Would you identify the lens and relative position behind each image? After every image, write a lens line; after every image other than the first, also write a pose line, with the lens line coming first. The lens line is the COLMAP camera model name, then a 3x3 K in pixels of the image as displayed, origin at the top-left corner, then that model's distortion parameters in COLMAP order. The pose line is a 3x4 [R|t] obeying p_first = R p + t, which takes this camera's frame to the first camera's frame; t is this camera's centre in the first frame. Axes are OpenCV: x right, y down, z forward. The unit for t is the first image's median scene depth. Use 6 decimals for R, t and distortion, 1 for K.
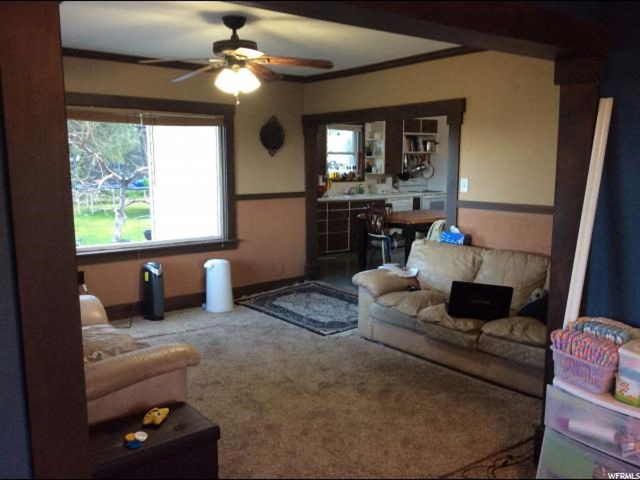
lens RADIAL K [[578.3, 0, 331.6], [0, 578.3, 241.9], [0, 0, 1]] dist [0.162875, -0.322403]
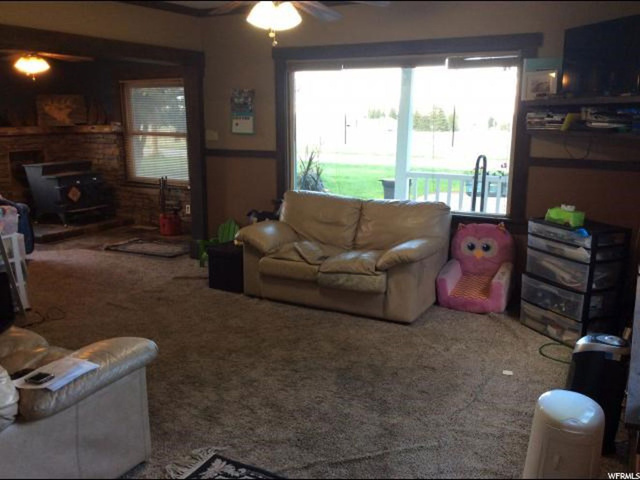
lens RADIAL K [[578.3, 0, 331.6], [0, 578.3, 241.9], [0, 0, 1]] dist [0.162875, -0.322403]
pose [[-0.924894, 0.082047, -0.371267, 0.071012], [-0.055281, 0.937049, 0.344795, -0.196732], [0.376184, 0.339423, -0.862135, 1.351828]]
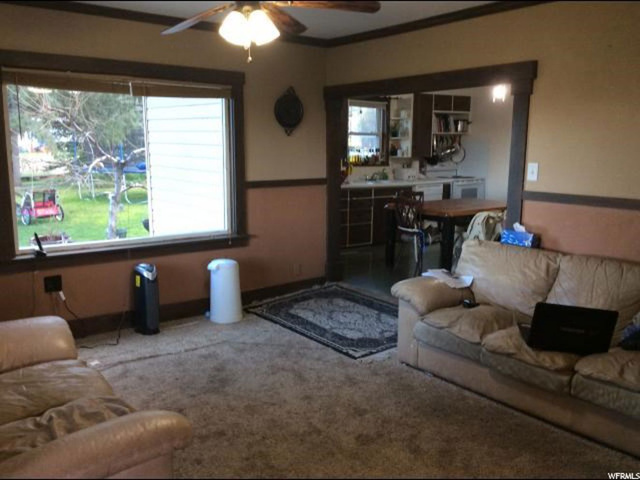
lens RADIAL K [[578.3, 0, 331.6], [0, 578.3, 241.9], [0, 0, 1]] dist [0.162875, -0.322403]
pose [[0.999878, 0.006884, -0.014021, -0.032704], [-0.006479, 0.999567, 0.028709, -0.022258], [0.014213, -0.028614, 0.999489, 0.185630]]
